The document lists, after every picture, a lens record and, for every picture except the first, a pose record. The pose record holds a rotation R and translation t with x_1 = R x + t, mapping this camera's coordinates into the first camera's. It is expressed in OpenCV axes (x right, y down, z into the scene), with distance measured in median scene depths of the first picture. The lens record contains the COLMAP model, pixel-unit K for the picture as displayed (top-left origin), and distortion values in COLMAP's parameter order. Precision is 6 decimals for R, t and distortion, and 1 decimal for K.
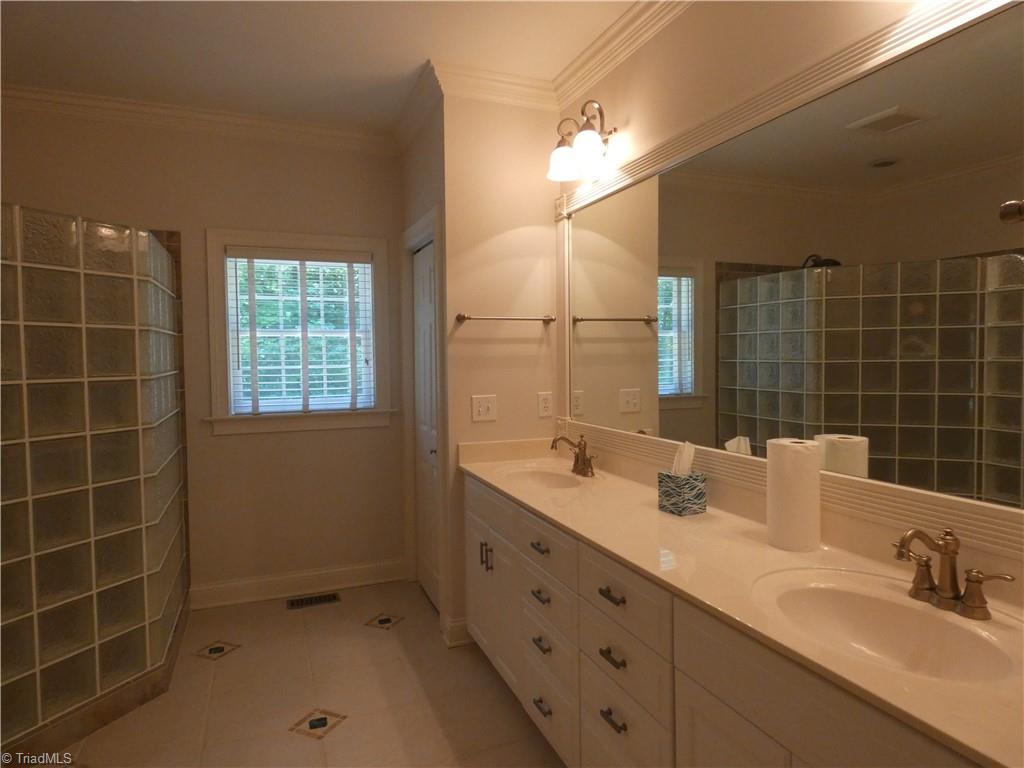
lens RADIAL K [[611.3, 0, 513.9], [0, 611.3, 382.6], [0, 0, 1]] dist [0.000238, -0.000732]
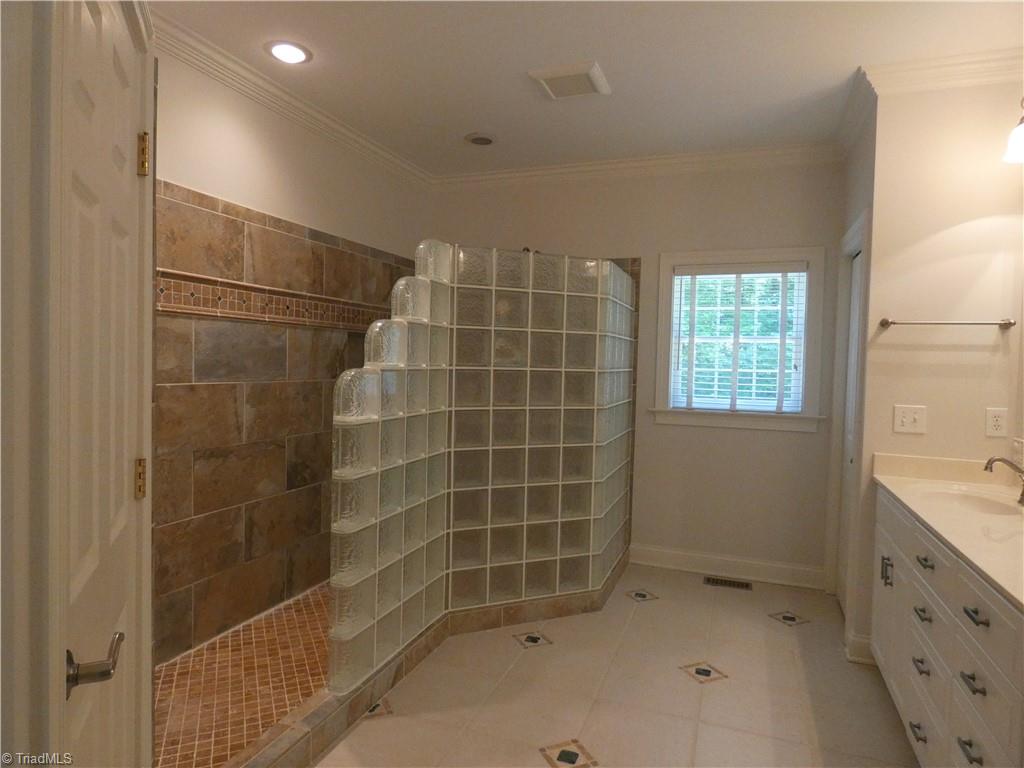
lens RADIAL K [[611.3, 0, 513.9], [0, 611.3, 382.6], [0, 0, 1]] dist [0.000238, -0.000732]
pose [[0.732313, 0.050685, -0.679080, 0.135220], [-0.063167, 0.997983, 0.006368, 0.017341], [0.678032, 0.038232, 0.734037, -0.090082]]
